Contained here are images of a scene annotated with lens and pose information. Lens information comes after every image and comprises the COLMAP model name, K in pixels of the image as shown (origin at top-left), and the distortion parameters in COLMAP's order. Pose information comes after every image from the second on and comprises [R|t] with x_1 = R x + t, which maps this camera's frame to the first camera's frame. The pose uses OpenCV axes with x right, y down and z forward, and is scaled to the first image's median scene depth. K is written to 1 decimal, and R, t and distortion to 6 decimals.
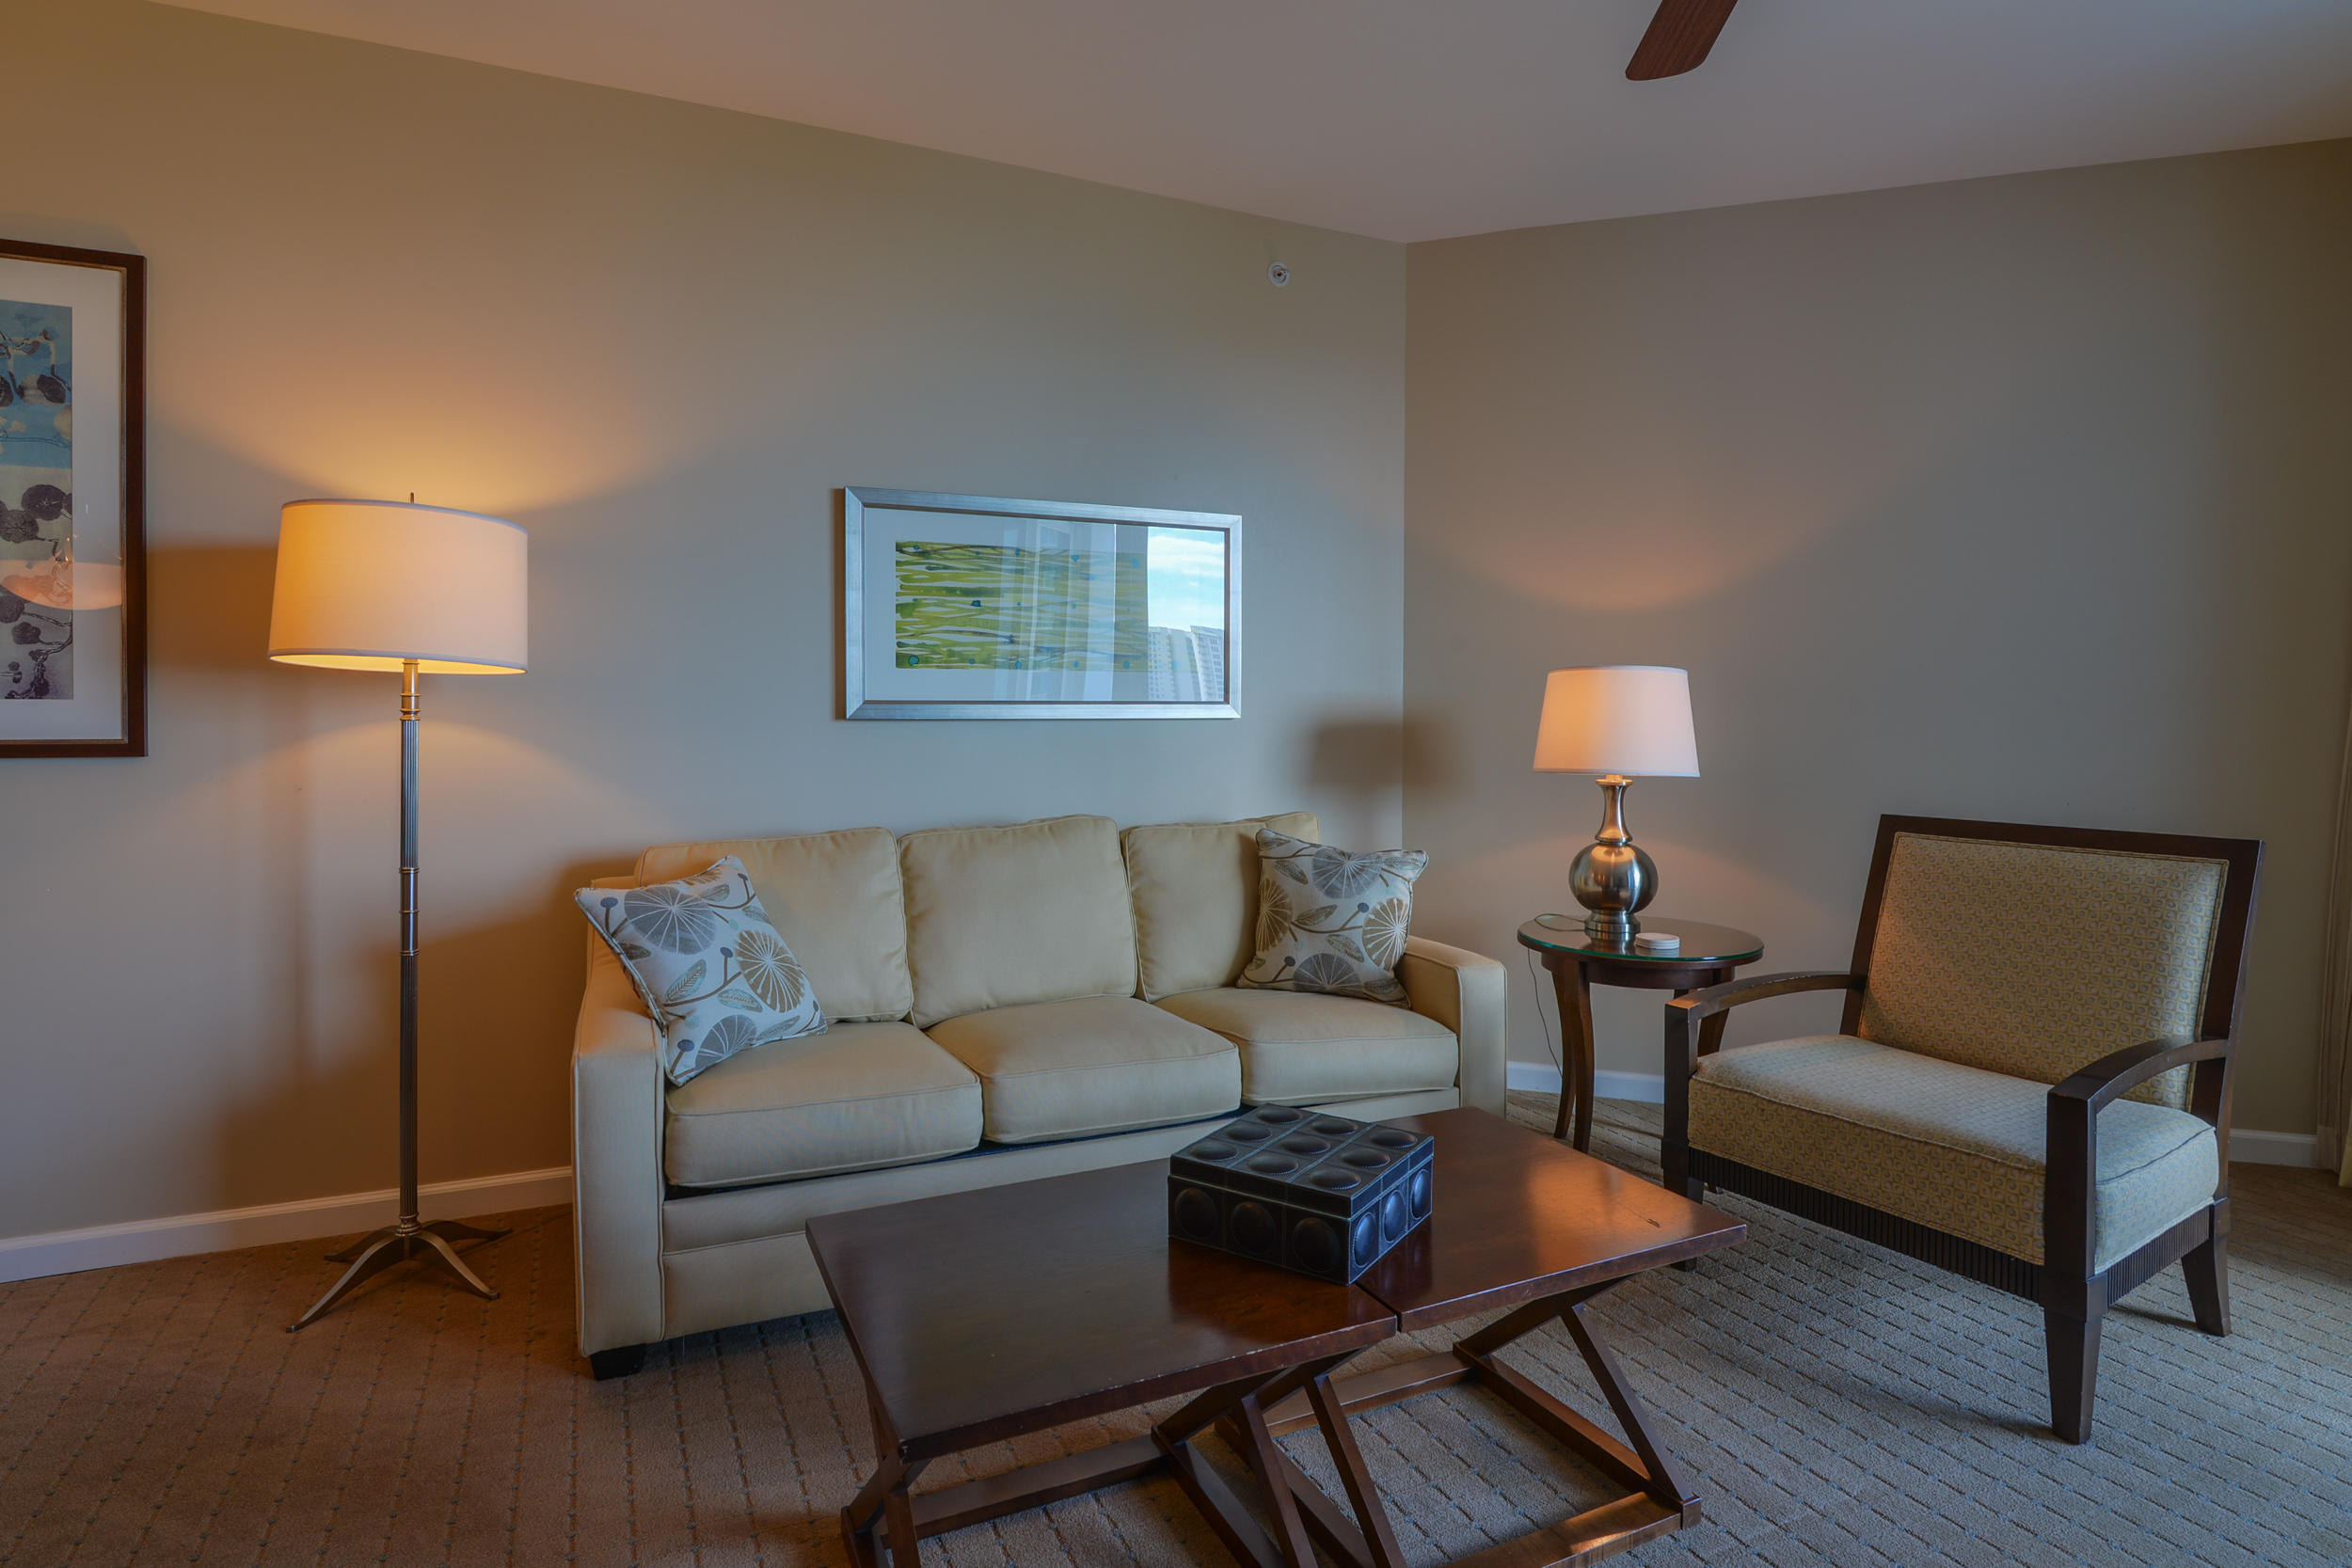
lens RADIAL K [[1272.8, 0, 1177.7], [0, 1272.8, 715.7], [0, 0, 1]] dist [-0.000041, -0.000400]
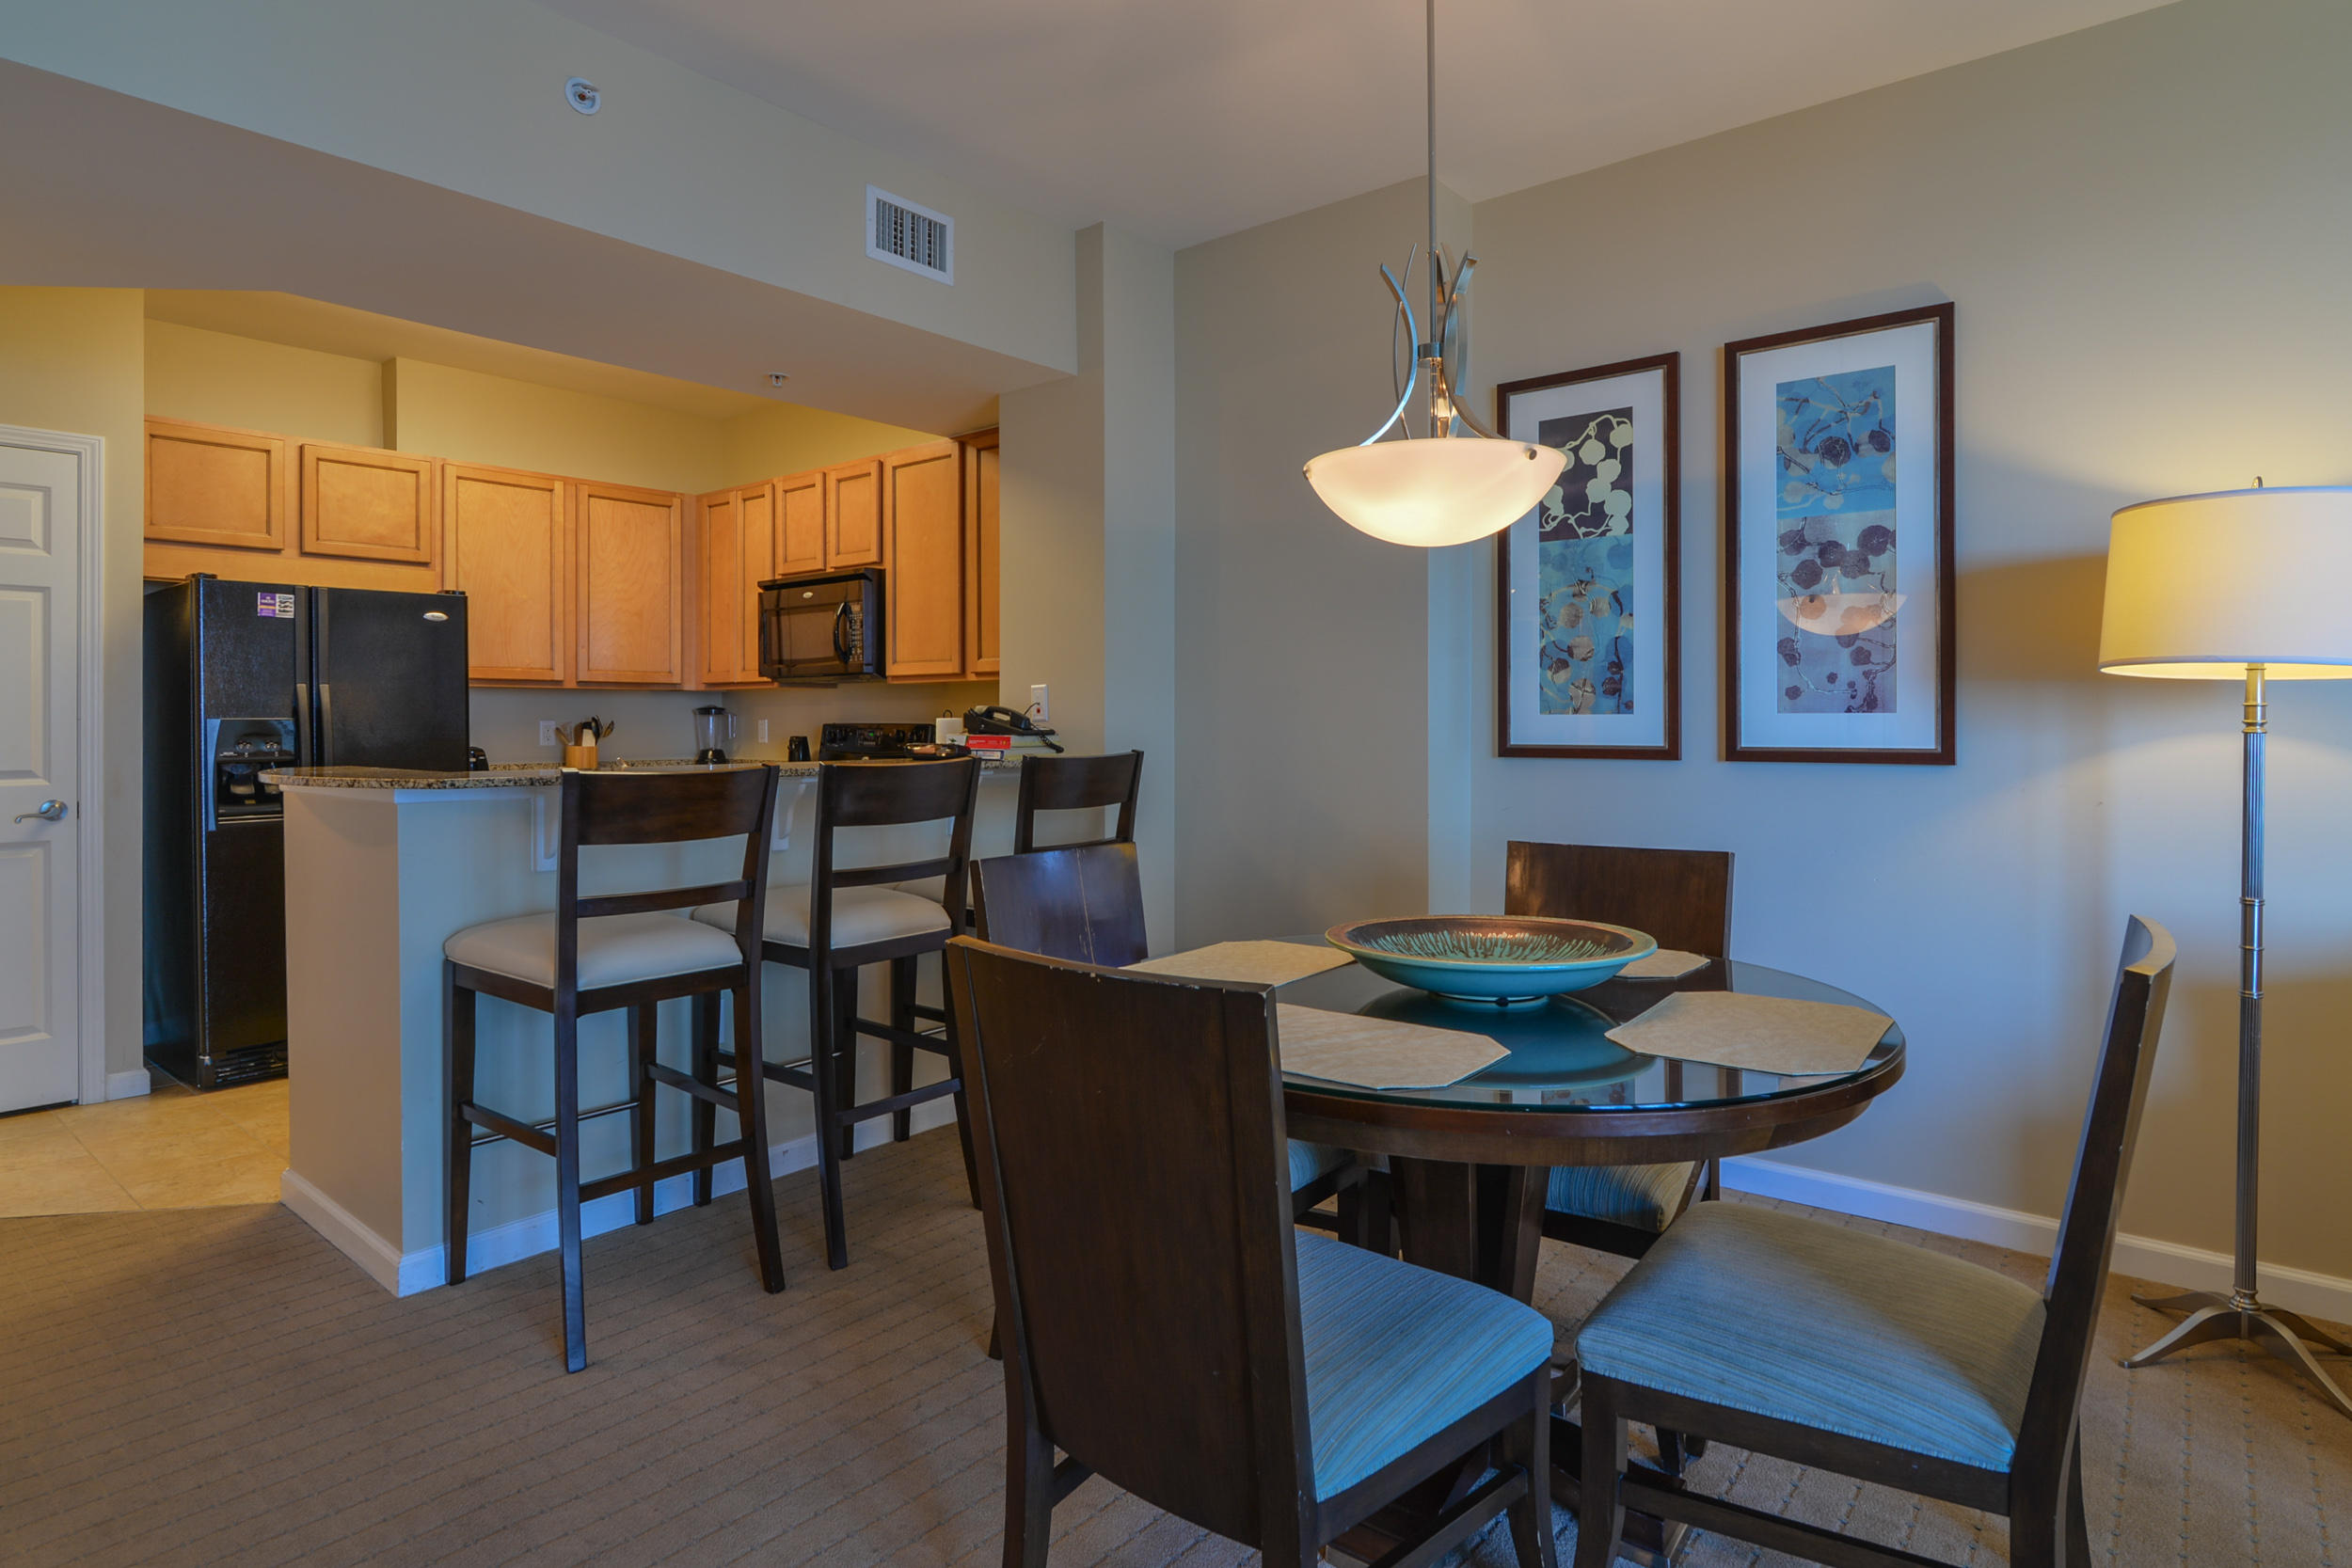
lens RADIAL K [[1272.8, 0, 1184.4], [0, 1272.8, 723.9], [0, 0, 1]] dist [-0.000041, -0.000400]
pose [[0.437388, -0.001543, -0.899272, -0.128922], [-0.002461, 0.999993, -0.002913, 0.001765], [0.899270, 0.003487, 0.437381, -0.057276]]
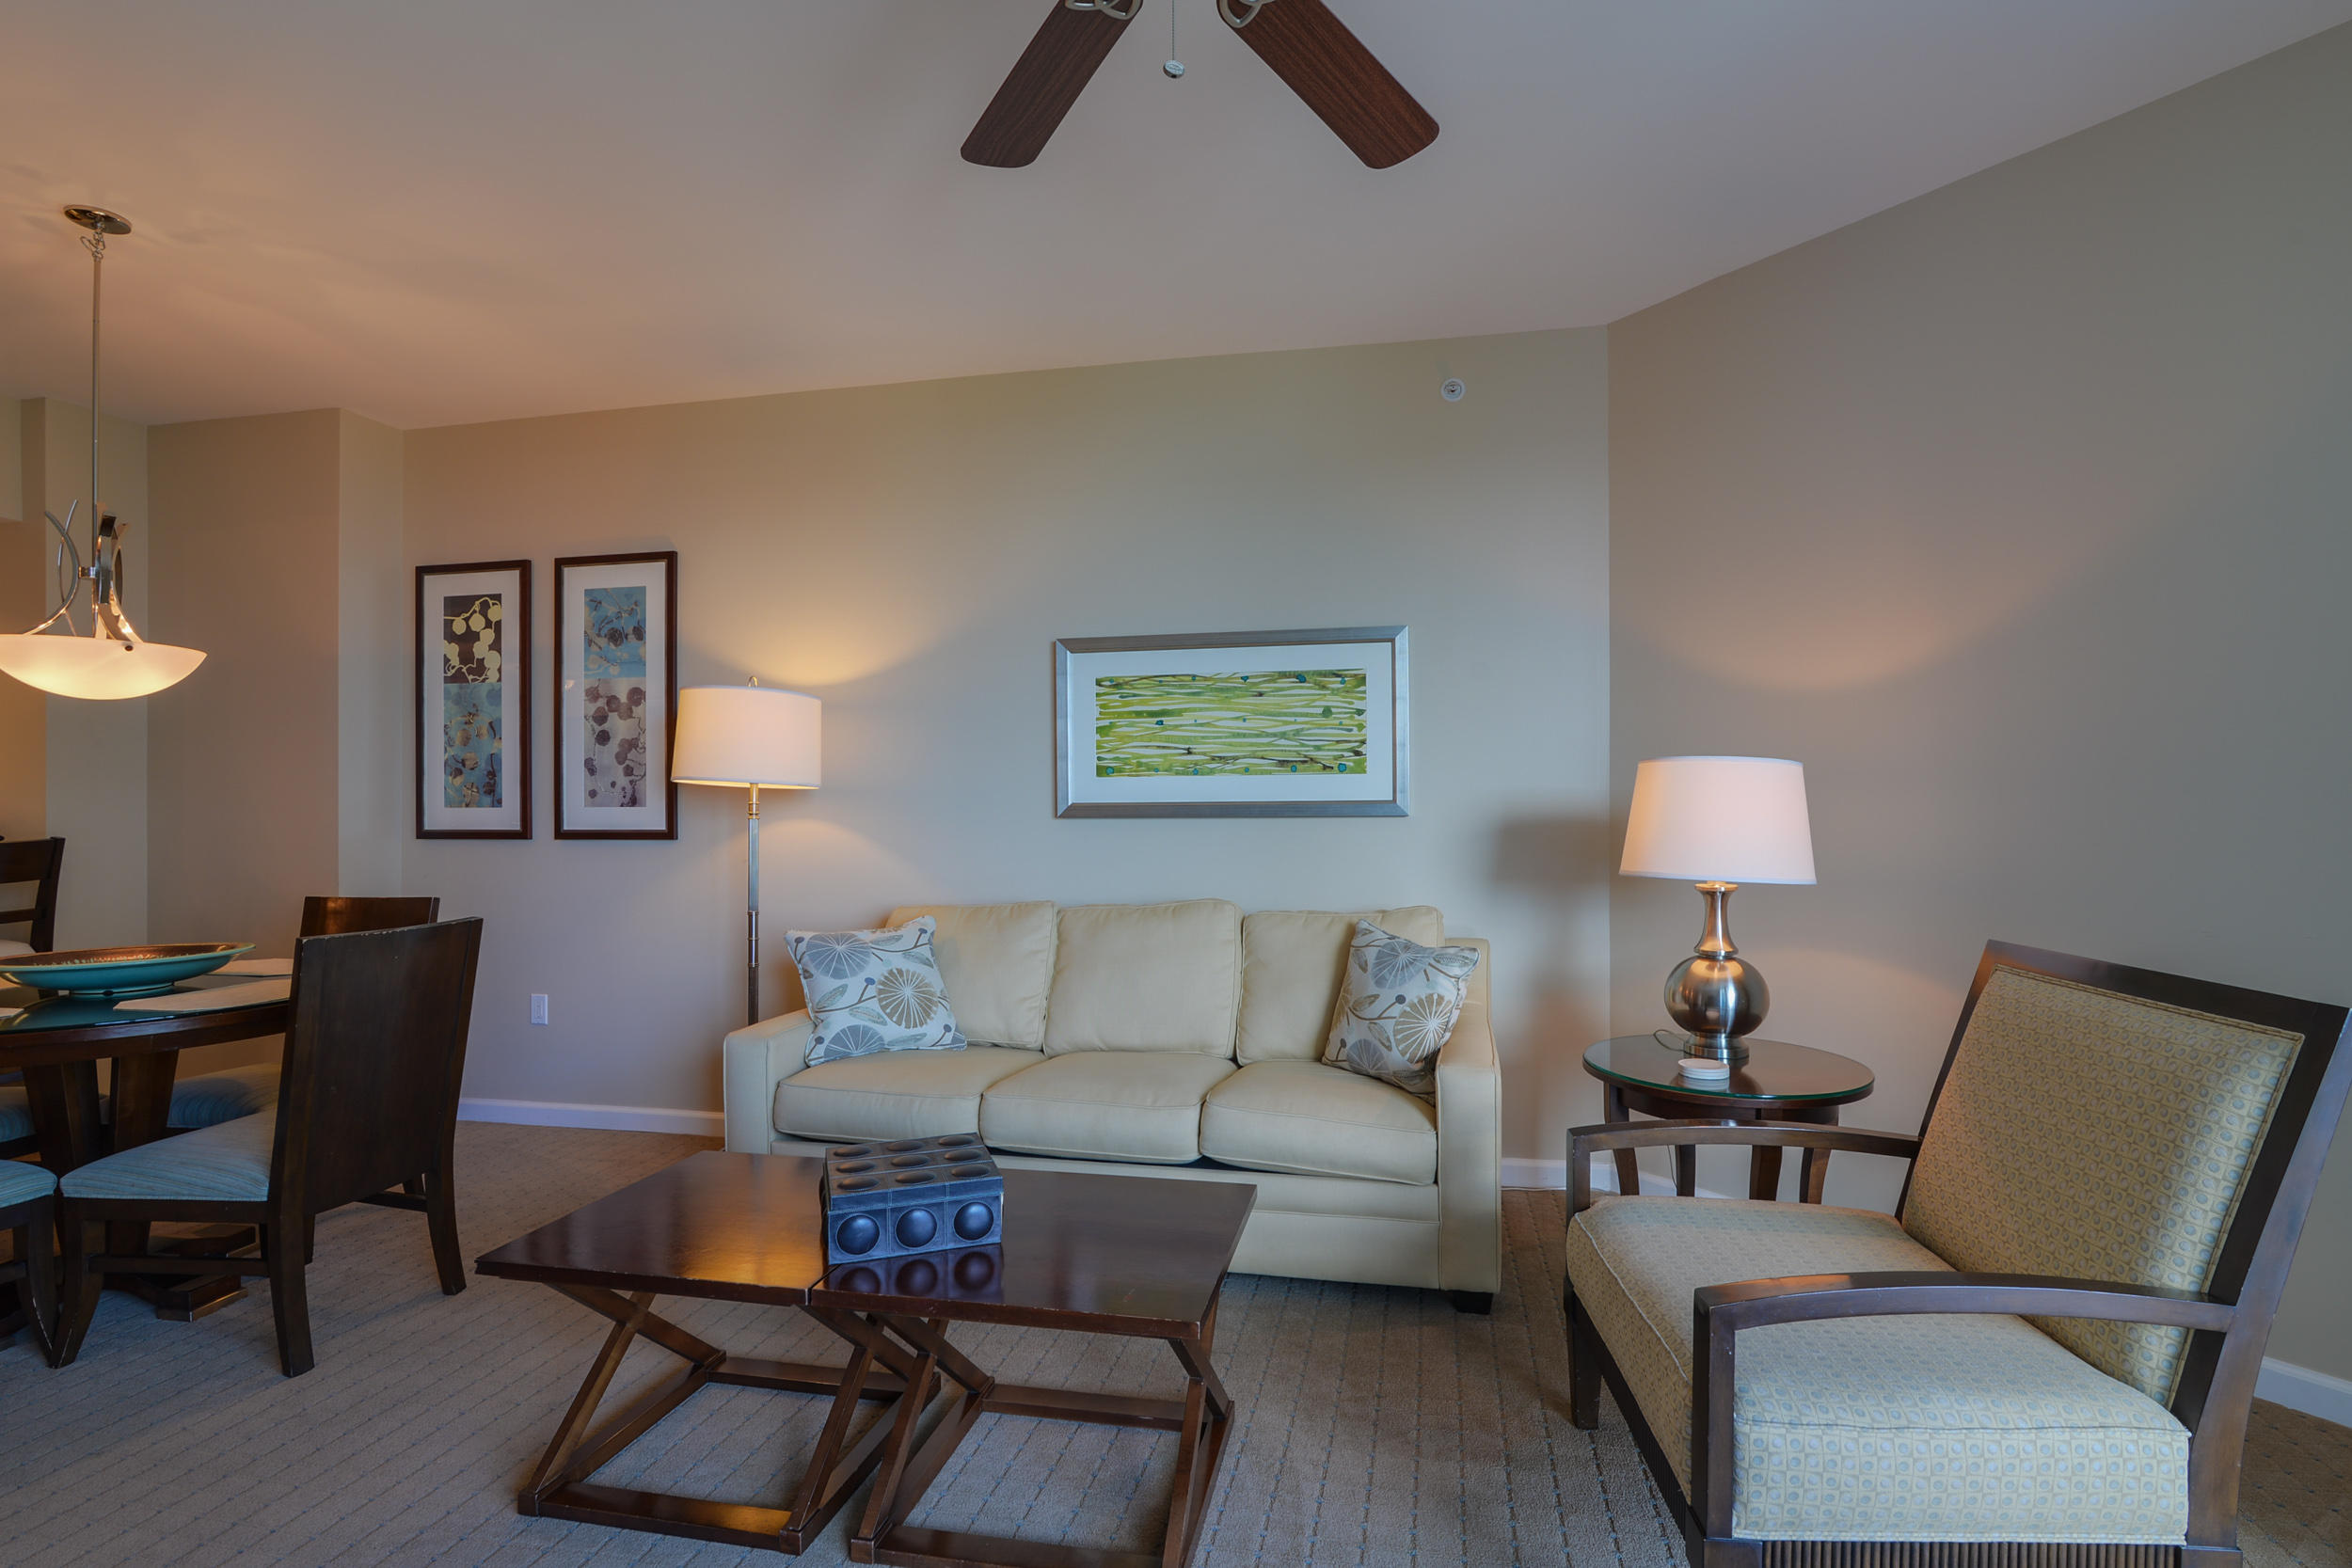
lens RADIAL K [[1133.4, 0, 1180.5], [0, 1133.4, 804.5], [0, 0, 1]] dist [0.001191, -0.001177]
pose [[0.798303, -0.007944, -0.602204, 0.663461], [0.003318, 0.999956, -0.008792, 0.000124], [0.602247, 0.005021, 0.798294, 0.185408]]
